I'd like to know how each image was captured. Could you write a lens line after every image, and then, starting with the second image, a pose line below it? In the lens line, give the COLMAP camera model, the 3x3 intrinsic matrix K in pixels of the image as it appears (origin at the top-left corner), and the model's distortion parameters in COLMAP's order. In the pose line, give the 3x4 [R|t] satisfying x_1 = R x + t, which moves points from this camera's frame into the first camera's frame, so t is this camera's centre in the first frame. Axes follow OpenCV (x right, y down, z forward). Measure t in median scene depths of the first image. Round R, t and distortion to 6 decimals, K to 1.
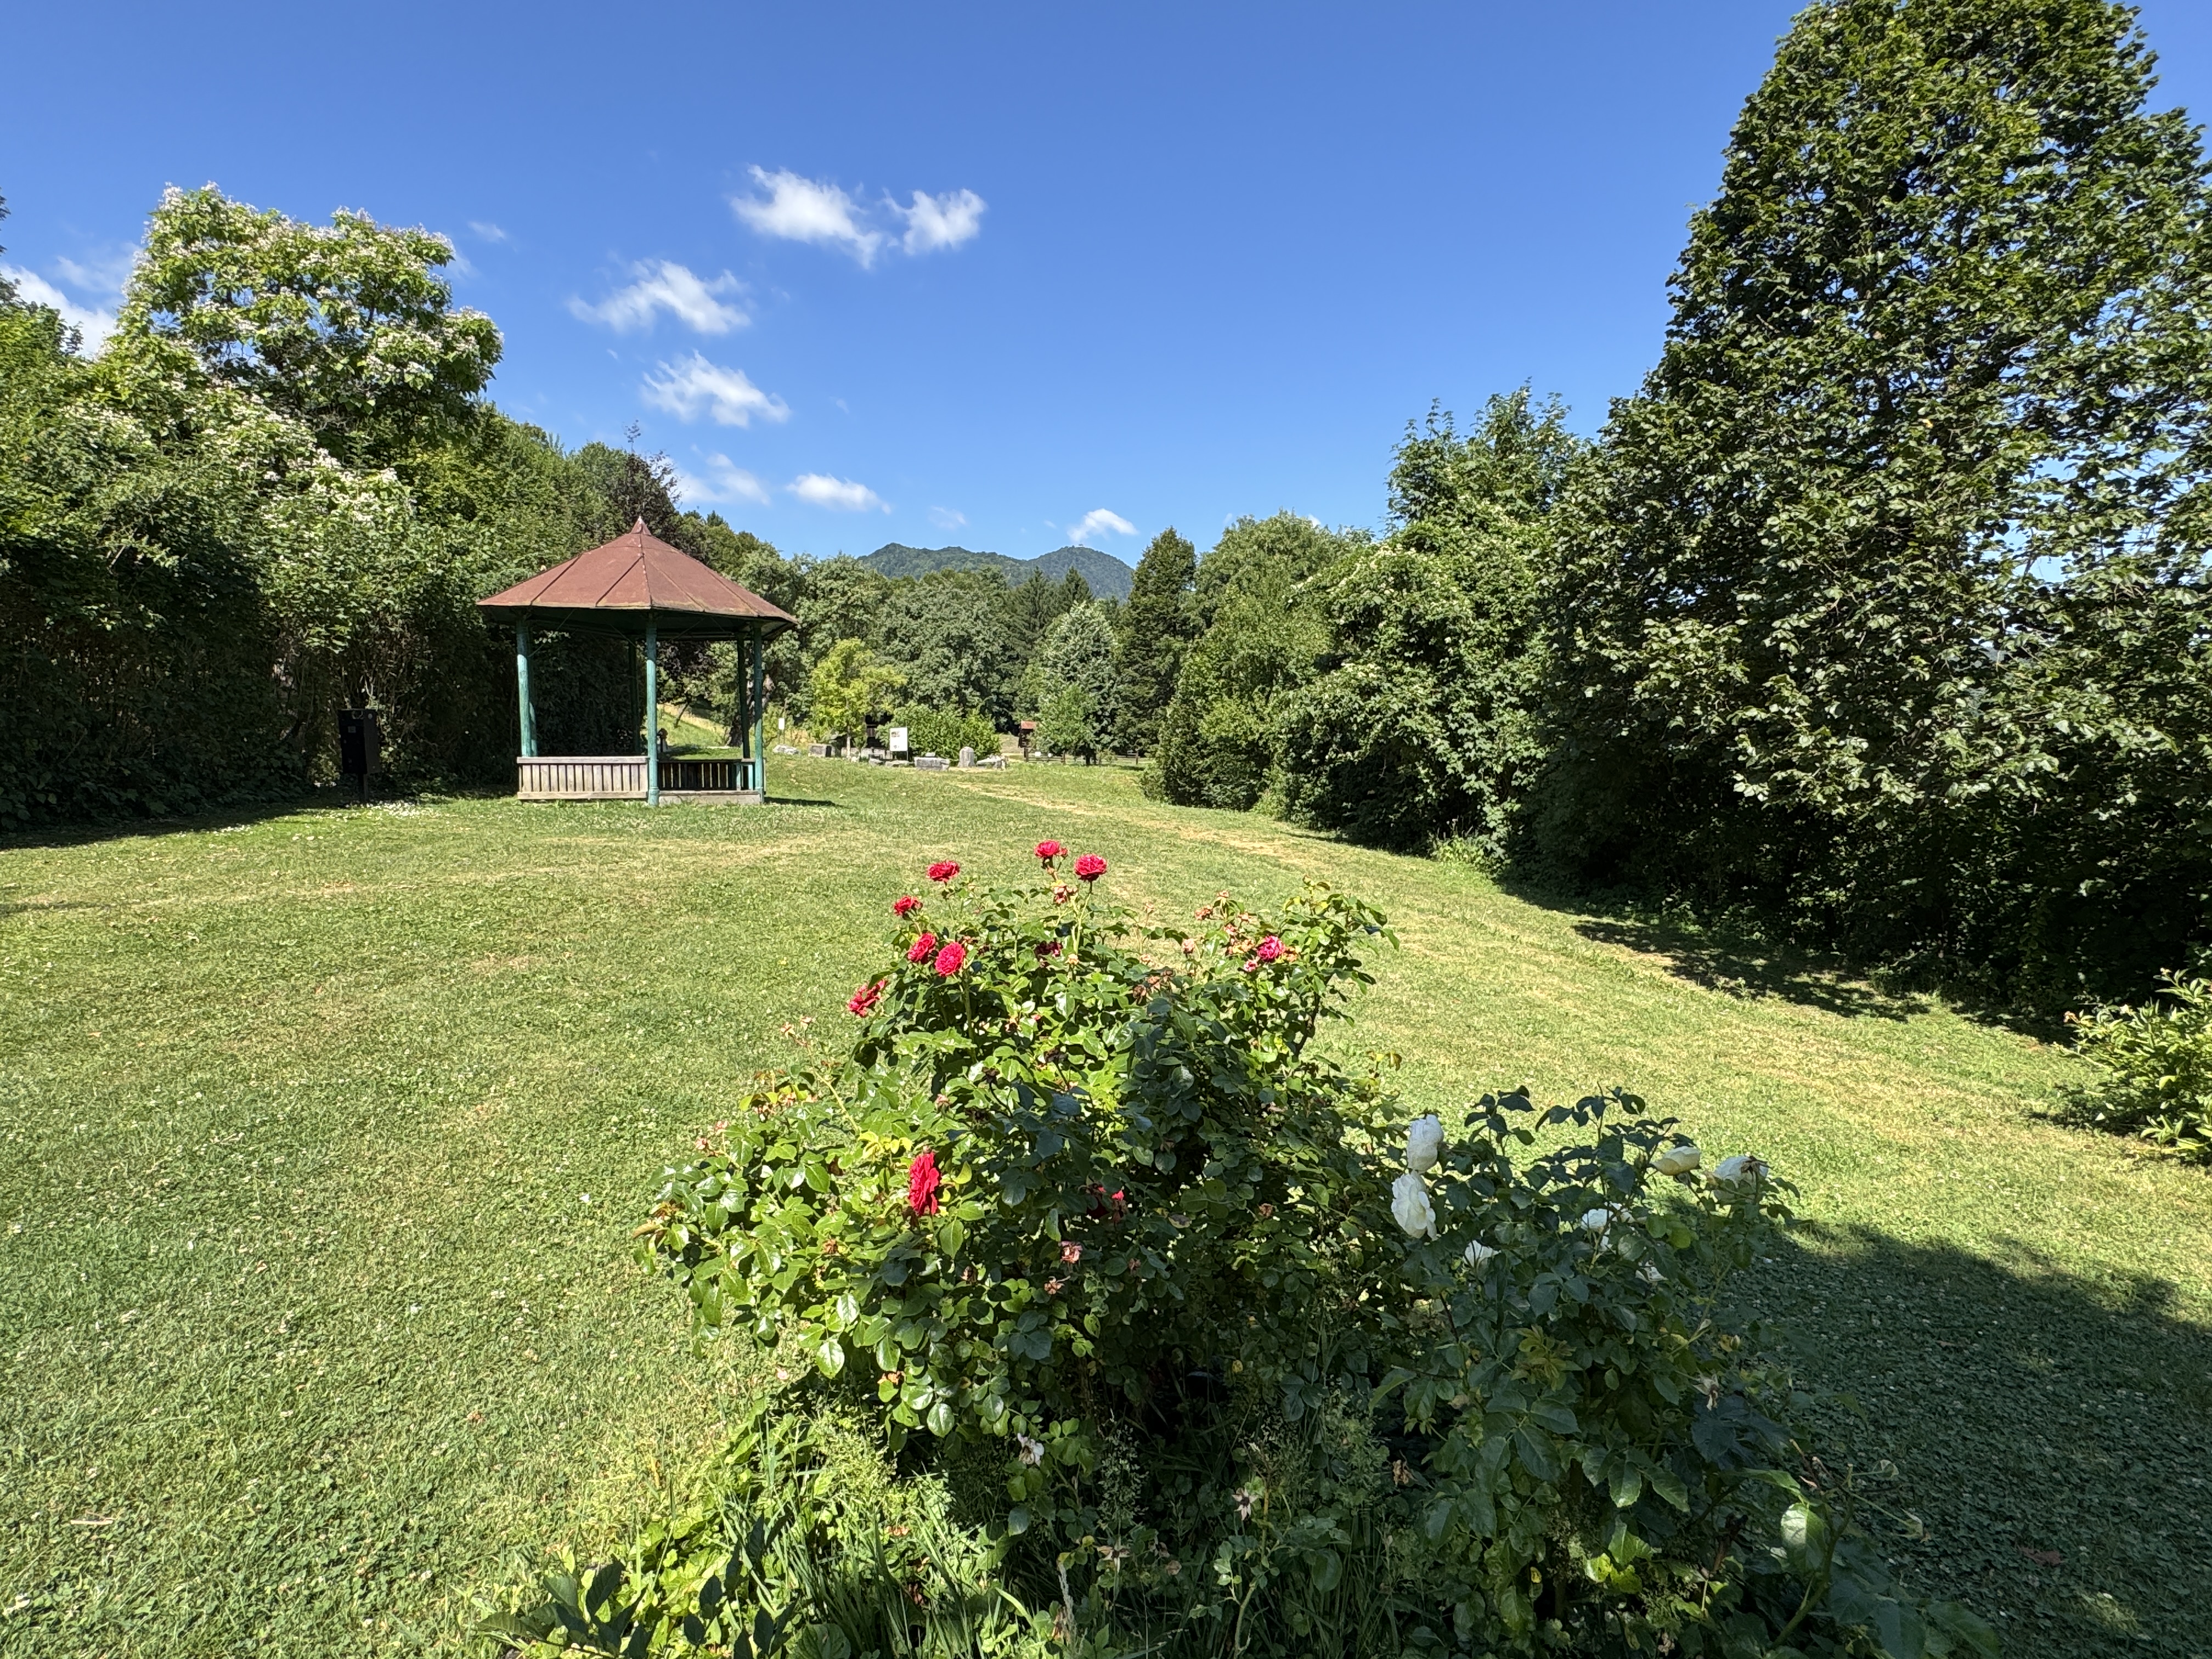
lens RADIAL K [[1159.3, 0, 1109.2], [0, 1159.3, 832.9], [0, 0, 1]] dist [0.004009, -0.002128]
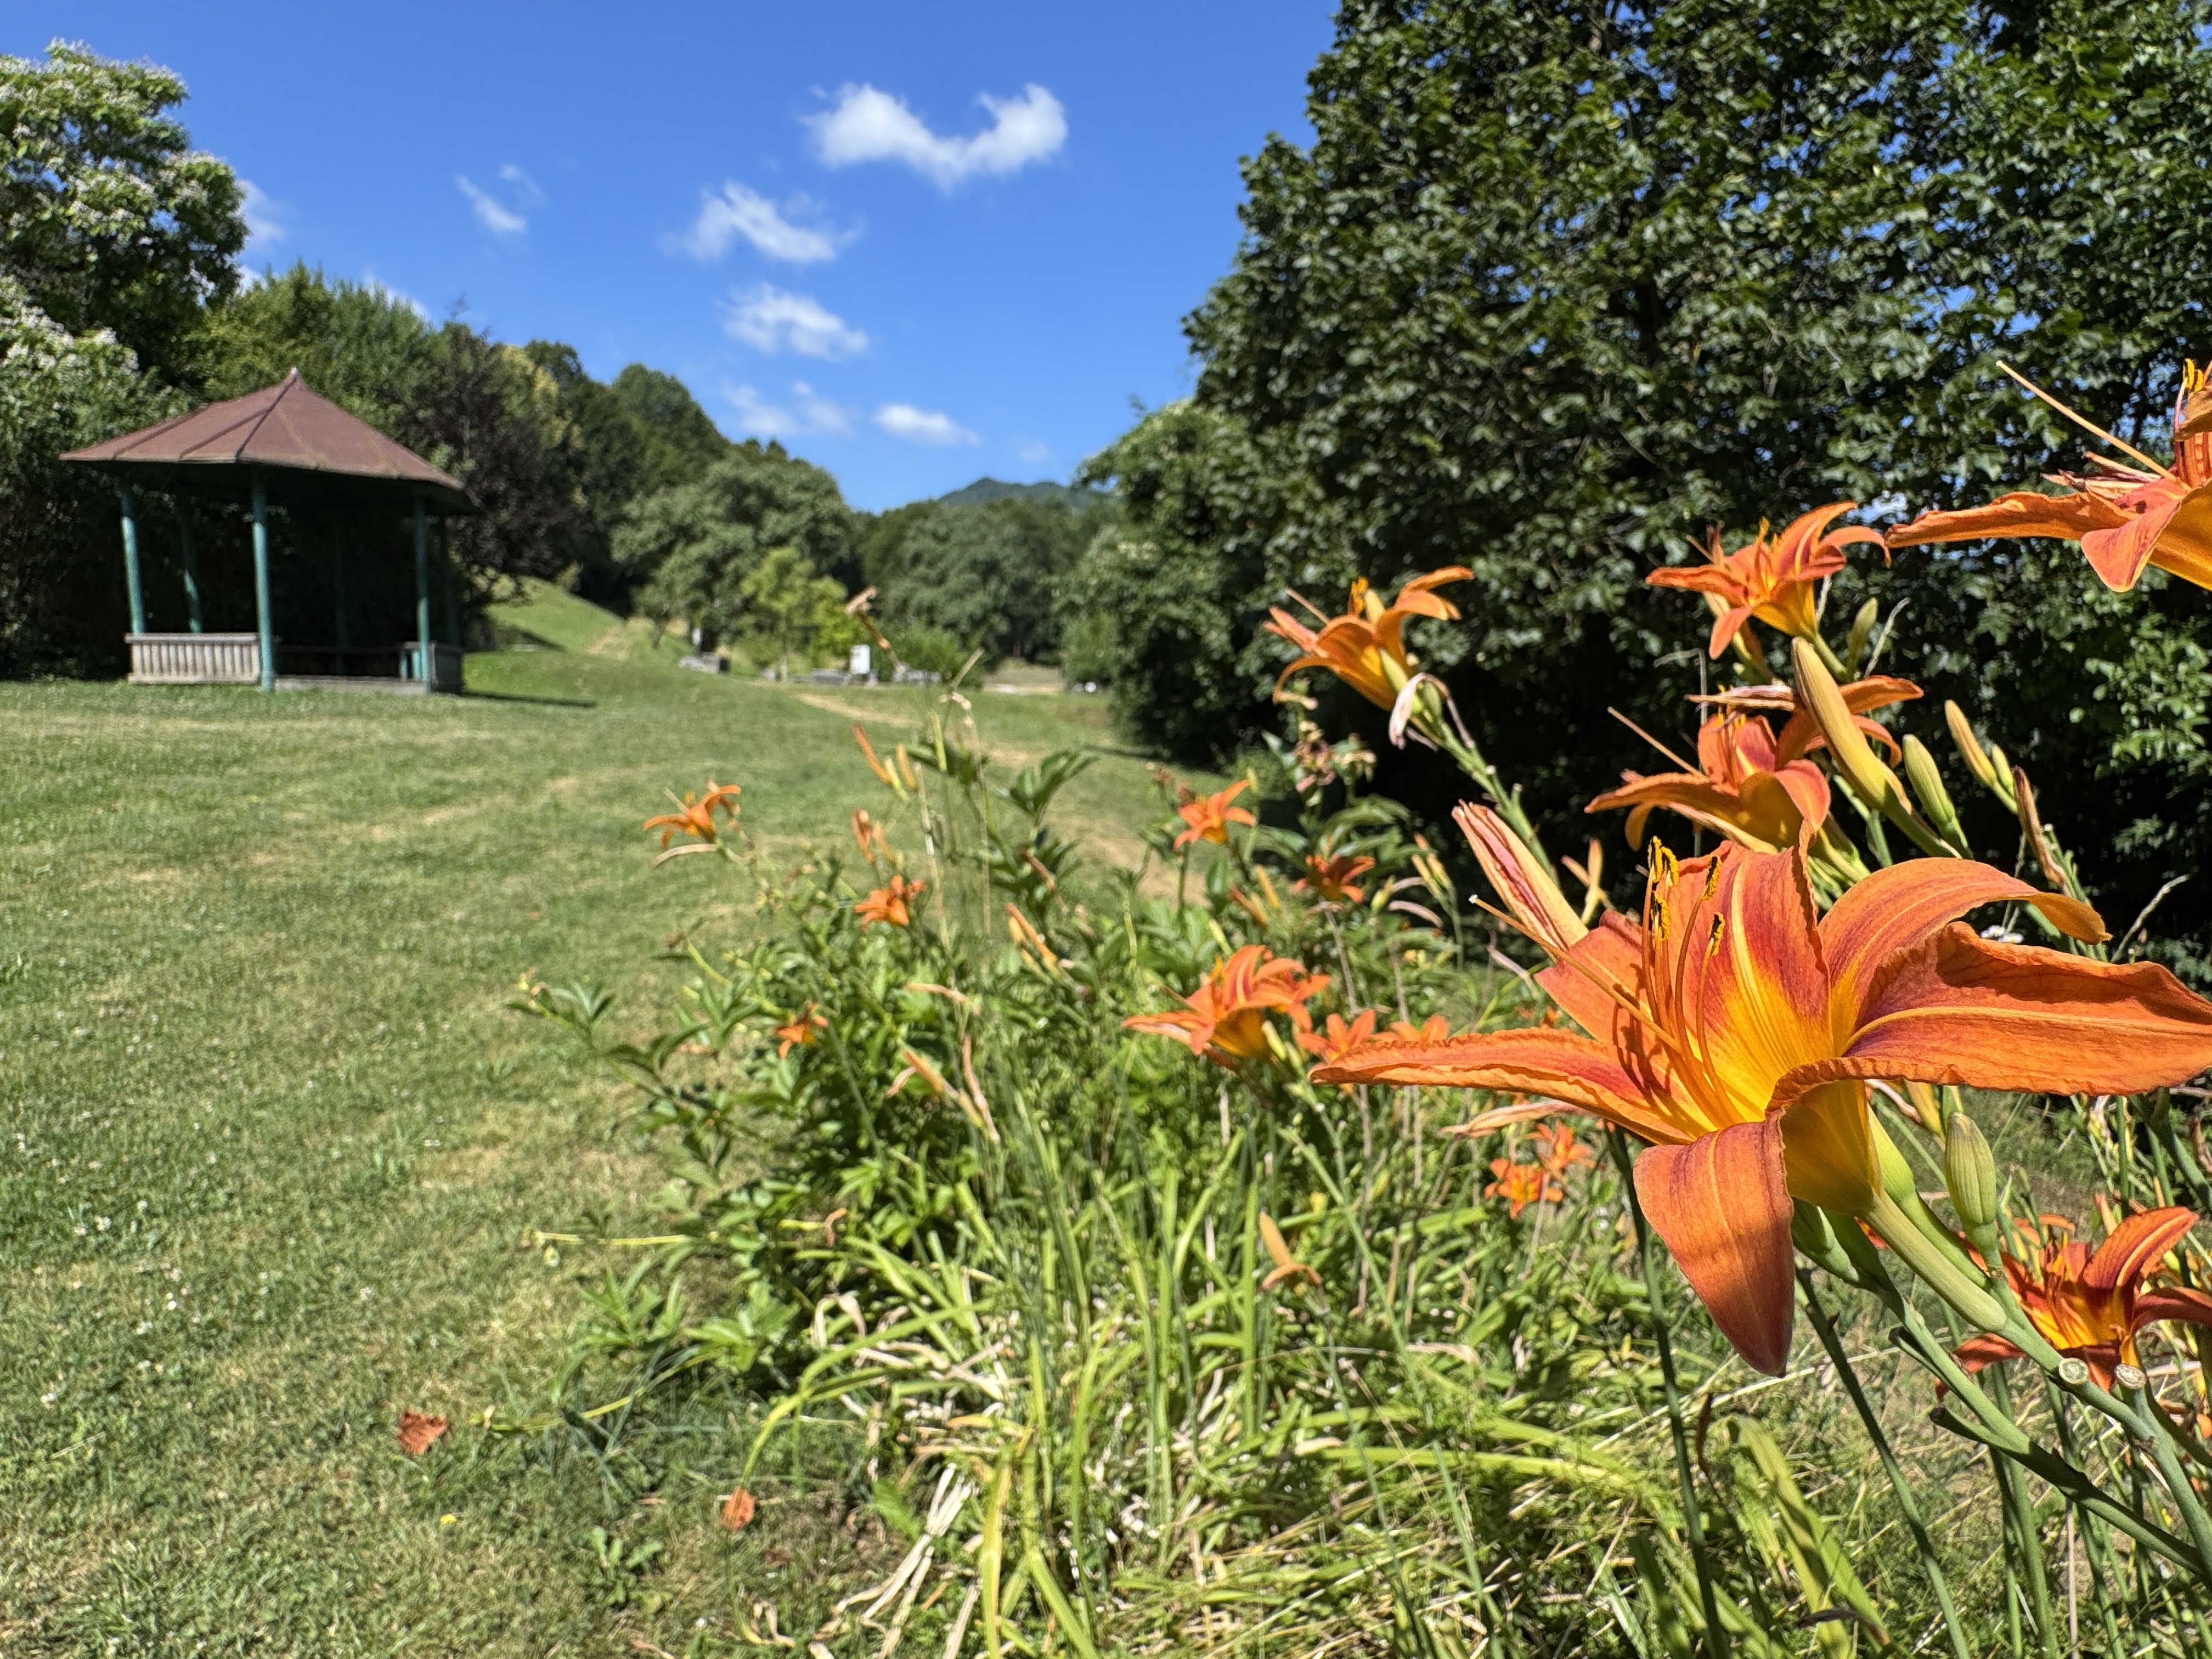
lens RADIAL K [[1159.3, 0, 1103.6], [0, 1159.3, 825.5], [0, 0, 1]] dist [0.004009, -0.002128]
pose [[0.995655, 0.023478, -0.090106, 0.253413], [-0.019350, 0.998735, 0.046413, 0.019435], [0.091082, -0.044468, 0.994850, 0.140563]]
